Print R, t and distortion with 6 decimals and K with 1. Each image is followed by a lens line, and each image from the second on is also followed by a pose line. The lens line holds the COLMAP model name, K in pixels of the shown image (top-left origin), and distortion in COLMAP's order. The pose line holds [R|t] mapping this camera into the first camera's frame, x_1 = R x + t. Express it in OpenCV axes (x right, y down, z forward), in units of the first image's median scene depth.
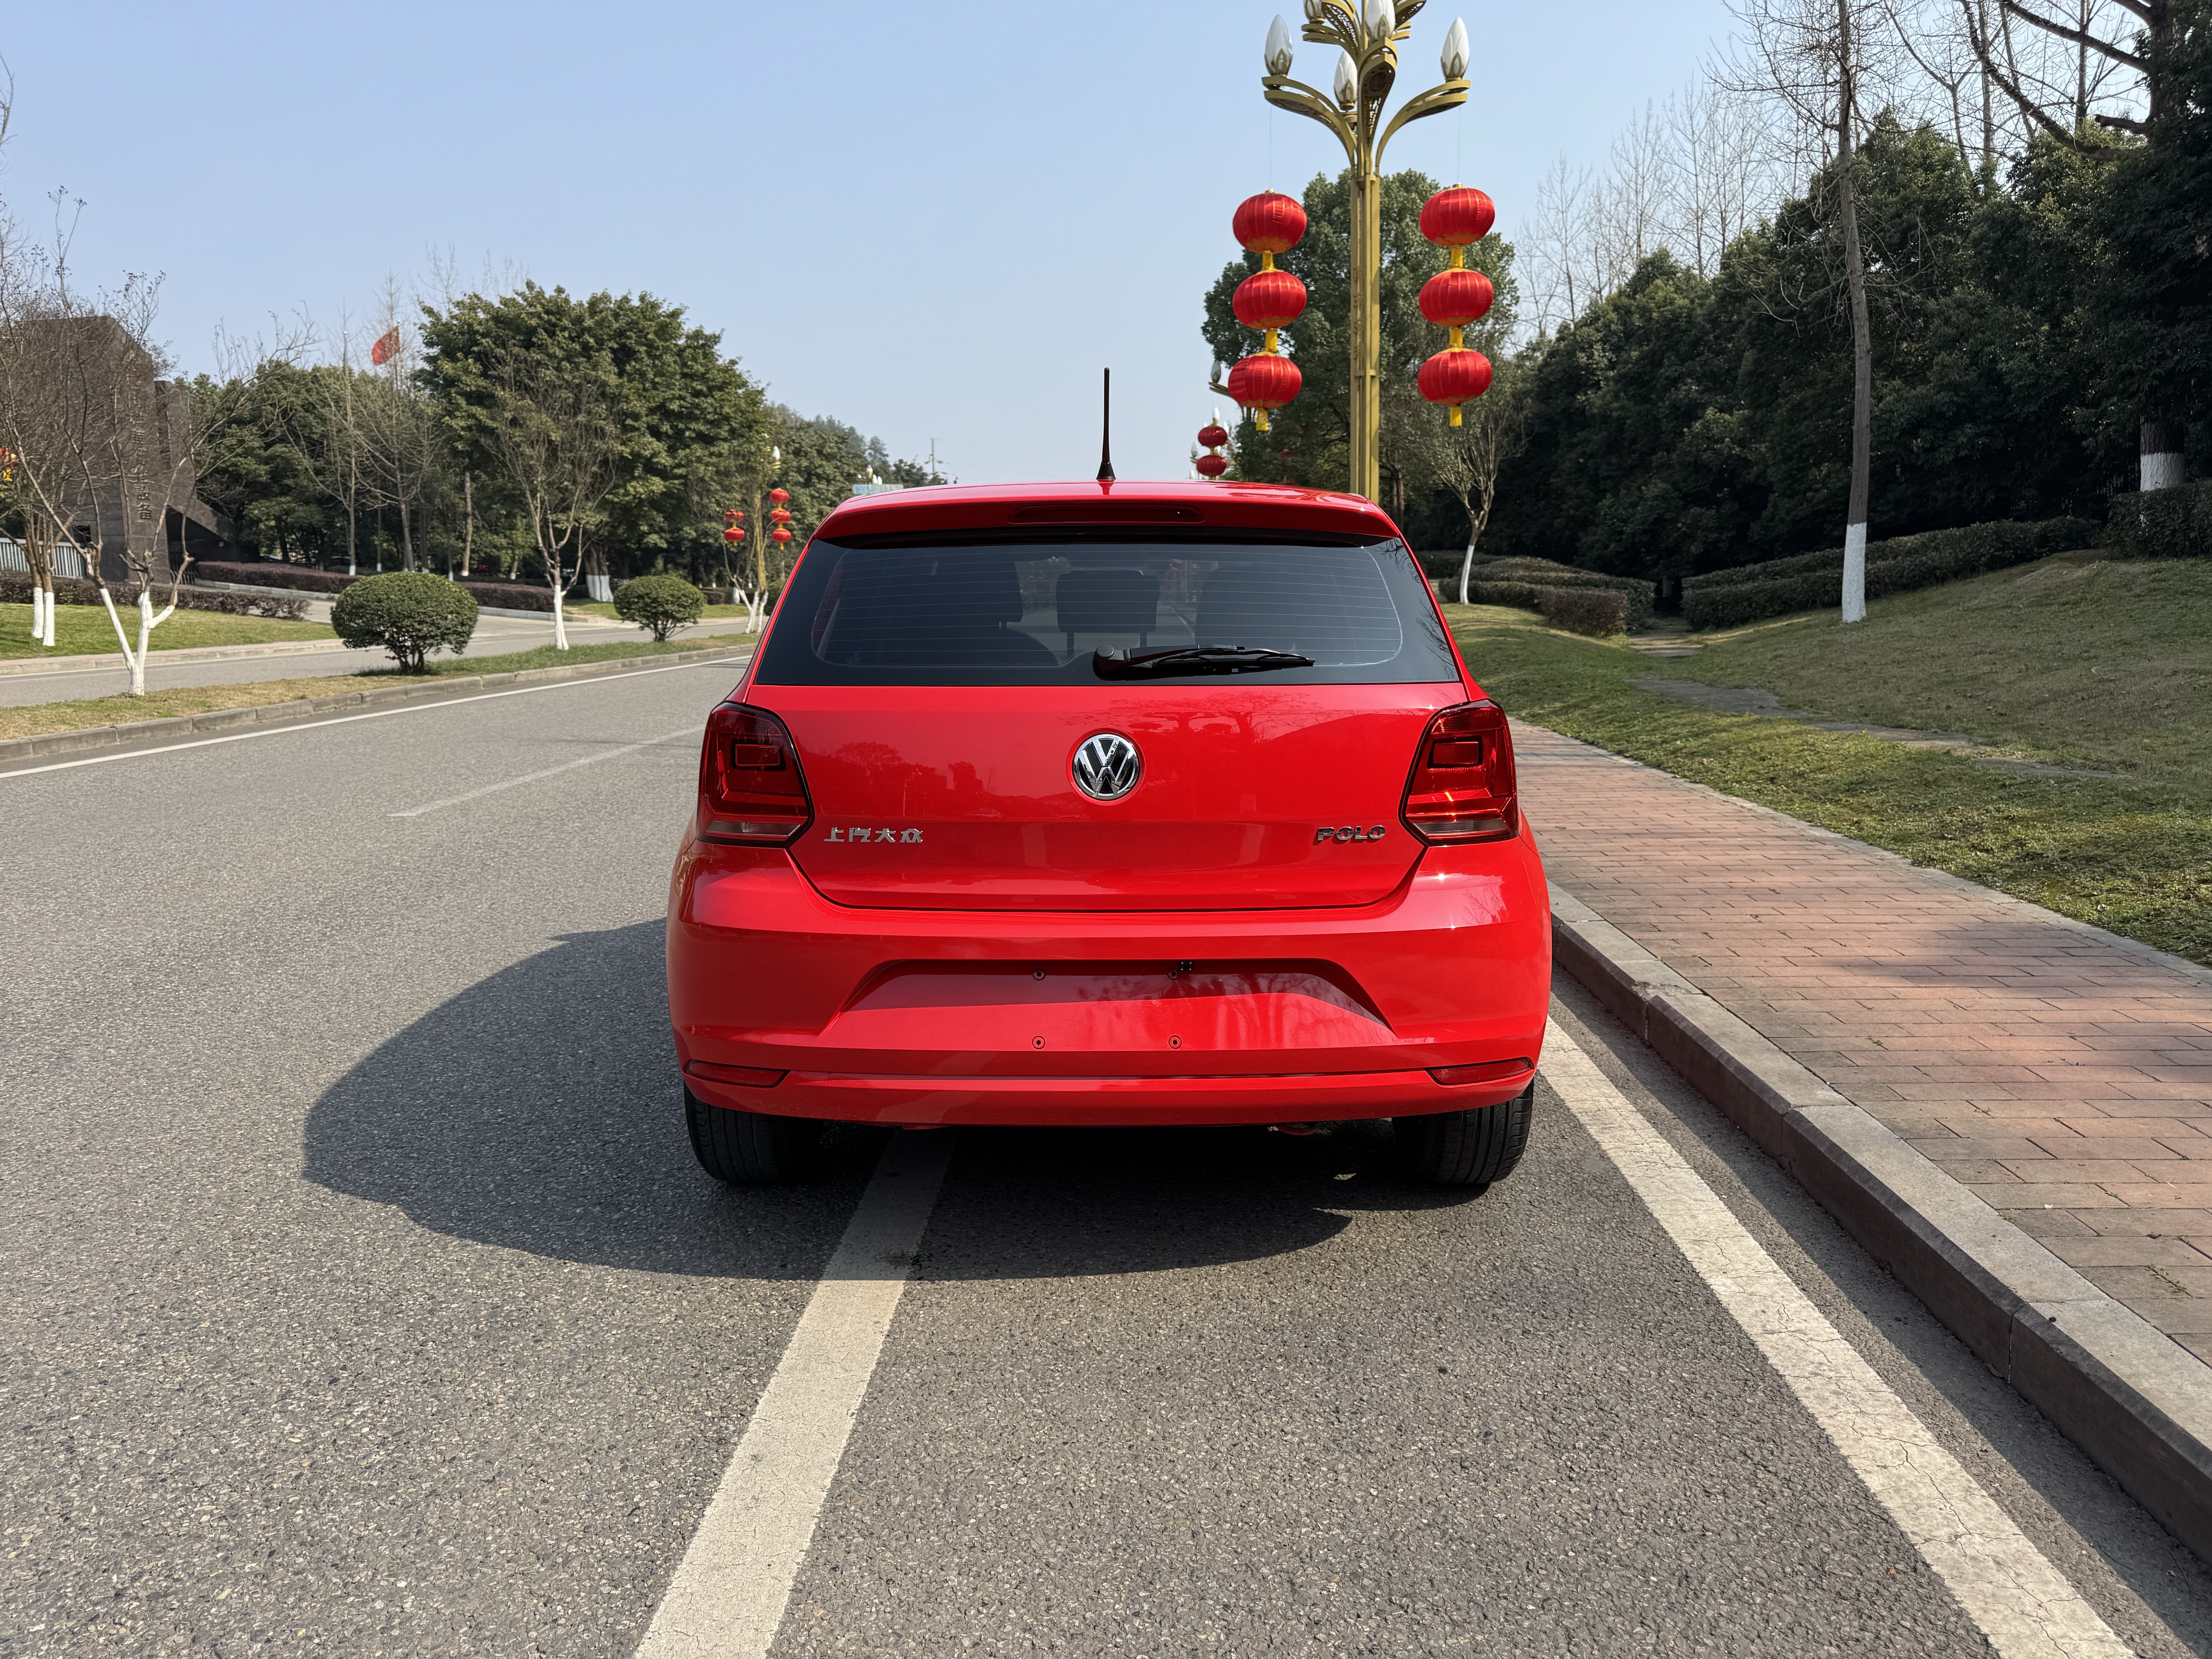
lens RADIAL K [[1577.5, 0, 1104.4], [0, 1577.5, 863.5], [0, 0, 1]] dist [0.034546, -0.046247]
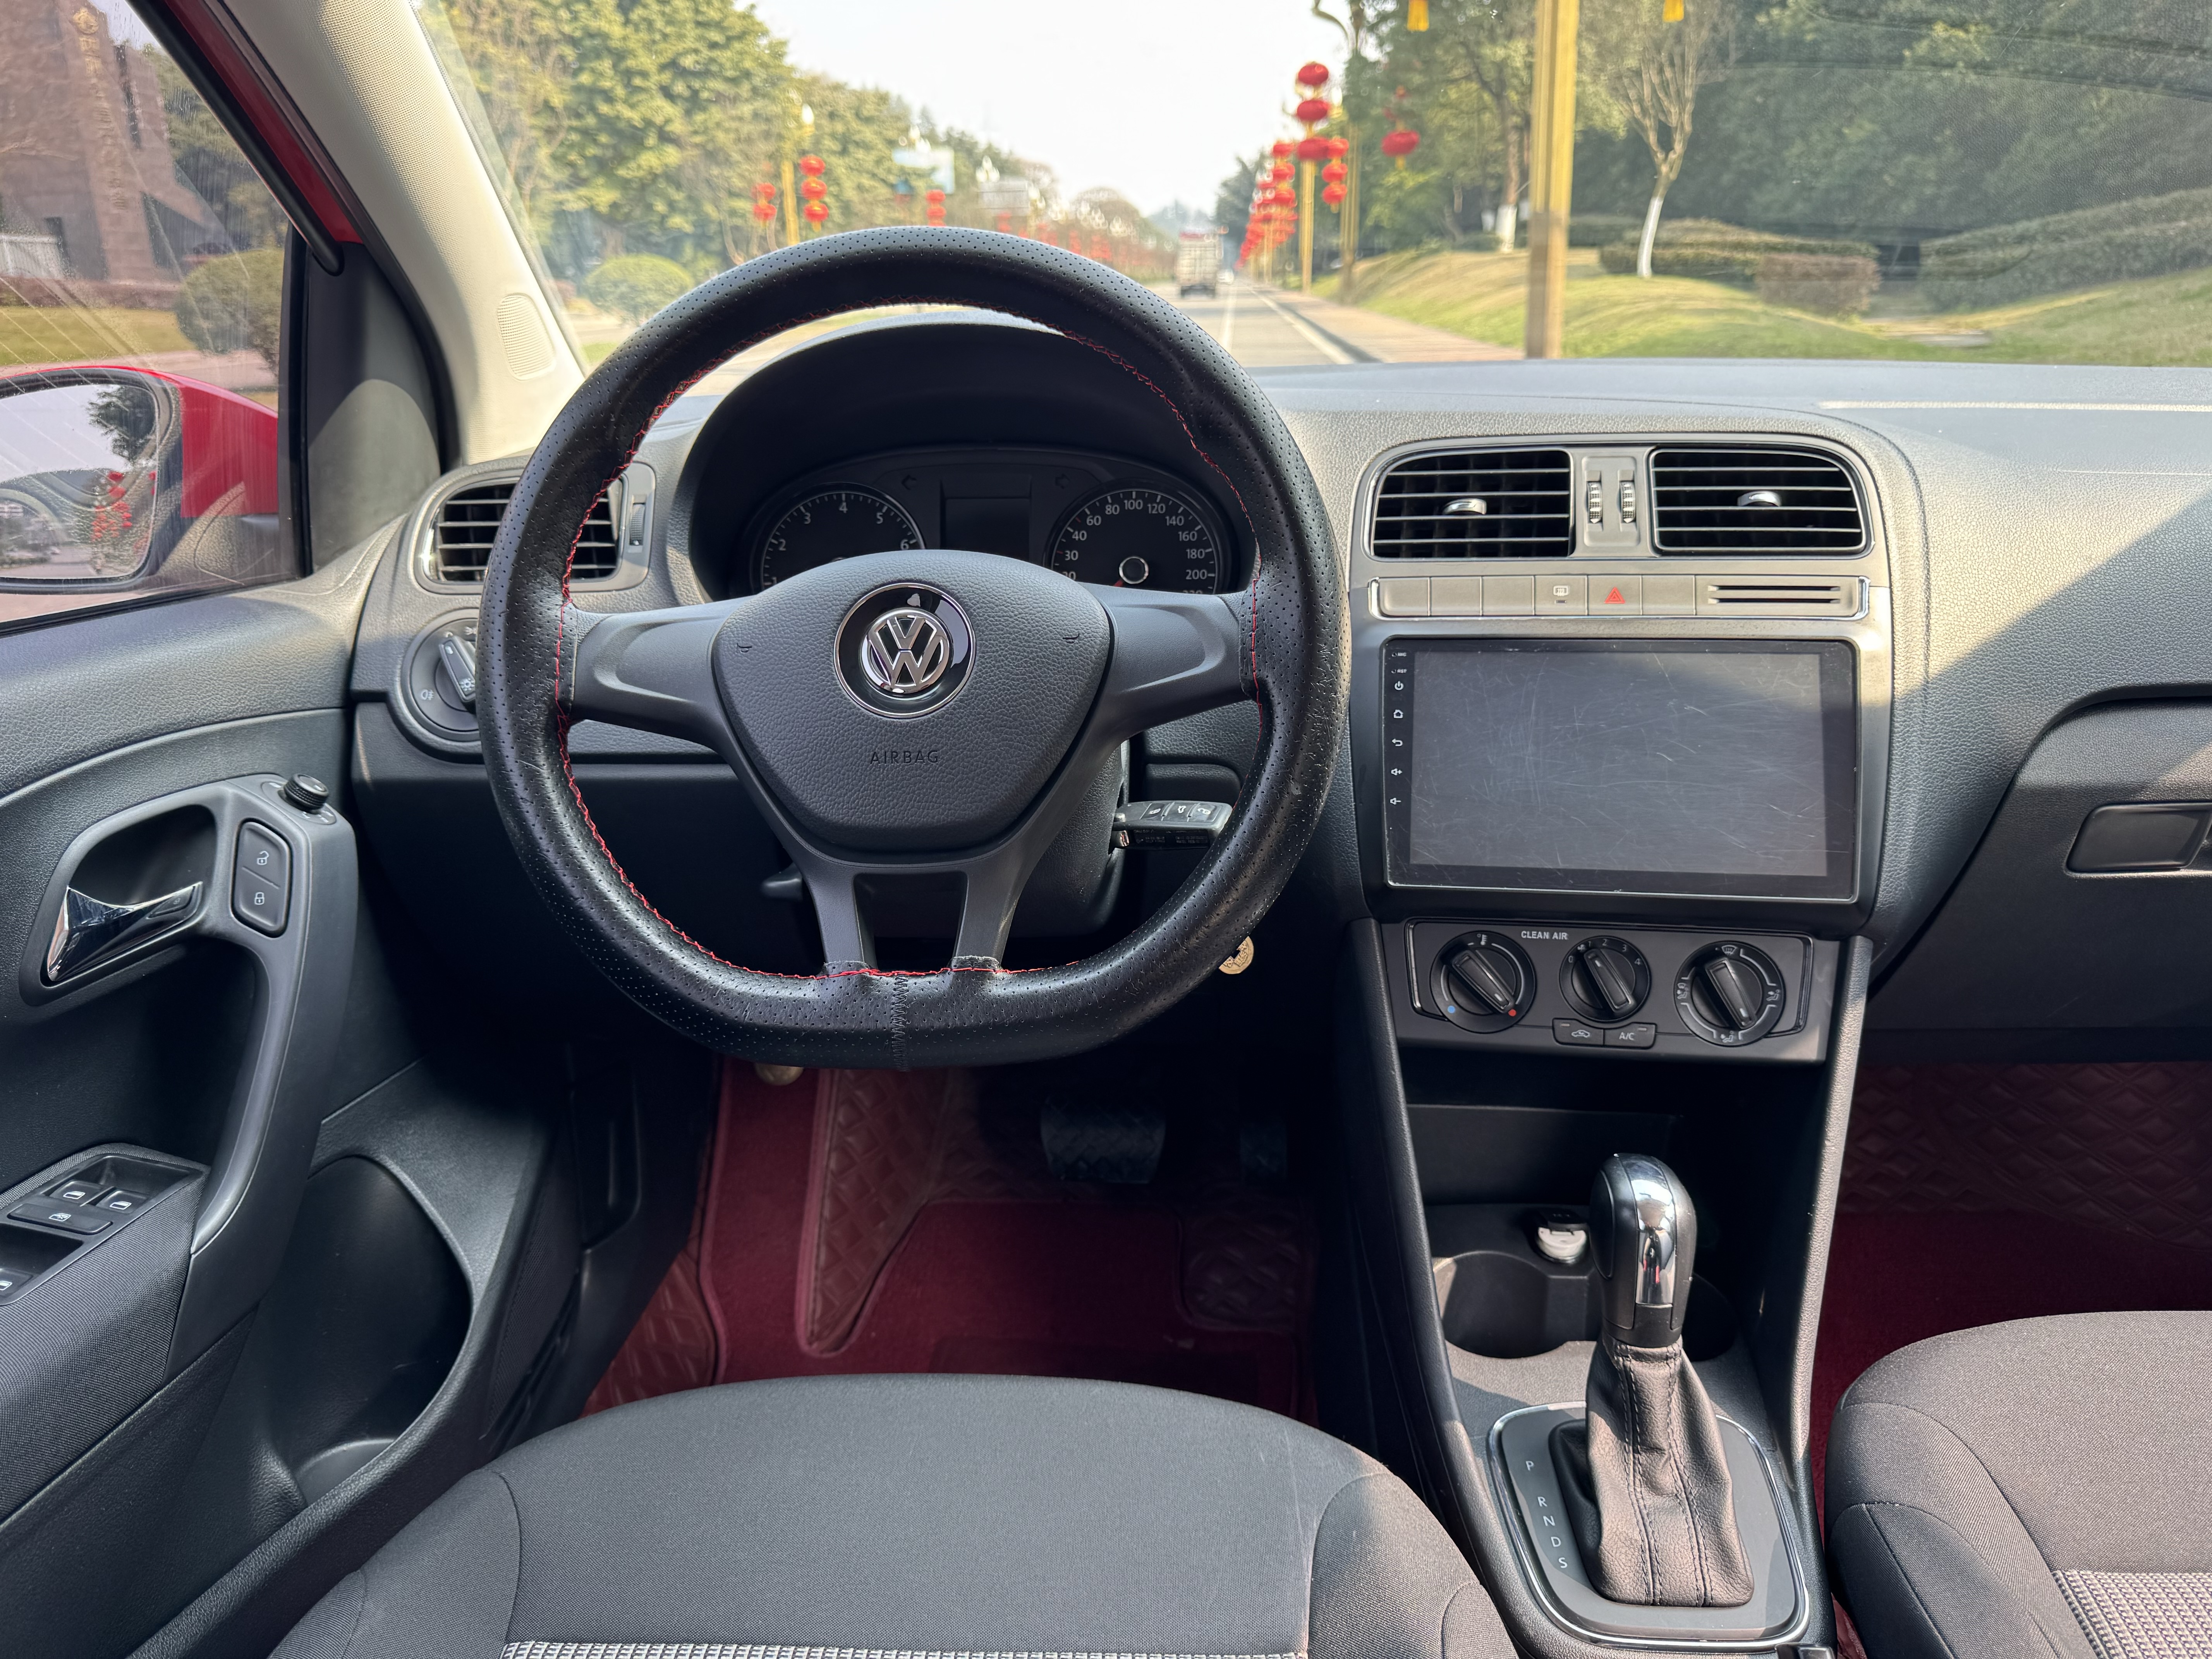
lens RADIAL K [[1577.5, 0, 1094.3], [0, 1577.5, 823.4], [0, 0, 1]] dist [0.034546, -0.046247]
pose [[0.998853, 0.002591, -0.047819, -0.006352], [0.005082, 0.987160, 0.159655, -0.019954], [0.047619, -0.159715, 0.986014, 0.136903]]
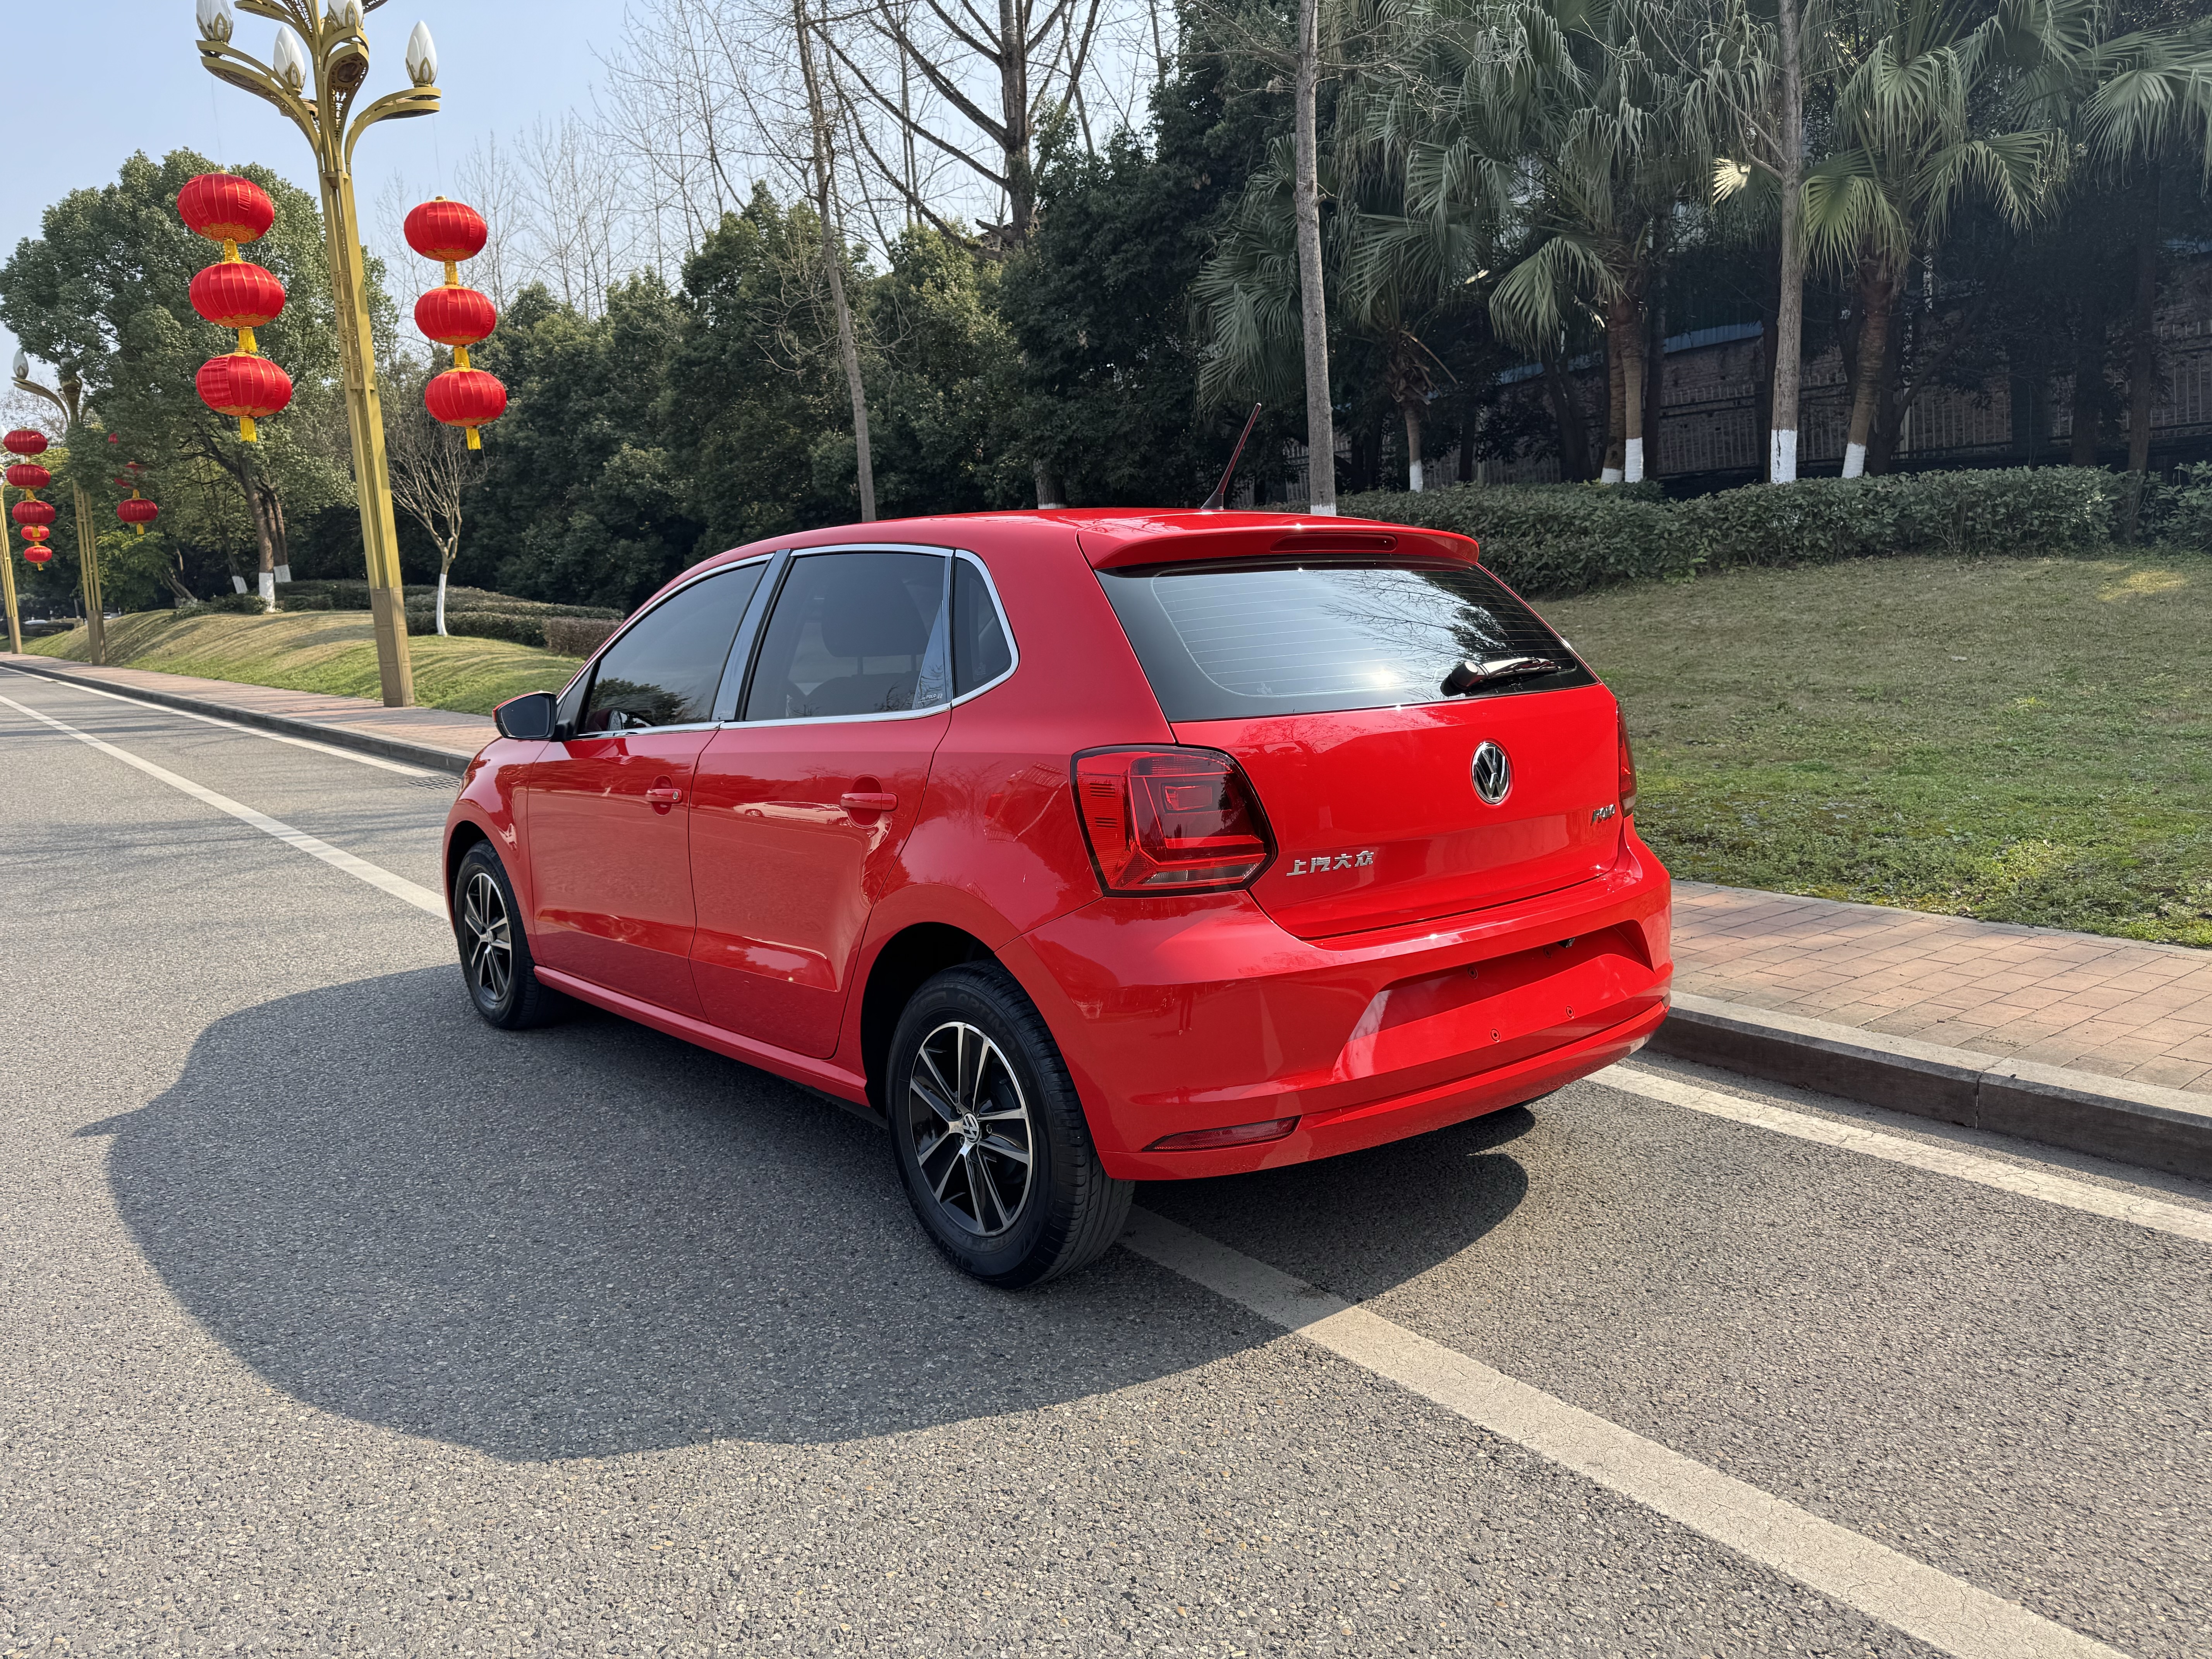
lens RADIAL K [[1577.5, 0, 1116.8], [0, 1577.5, 846.1], [0, 0, 1]] dist [0.034546, -0.046247]
pose [[0.754948, -0.111113, 0.646303, -0.079745], [0.130131, 0.991326, 0.018423, -0.005747], [-0.642743, 0.070195, 0.762859, 0.029221]]
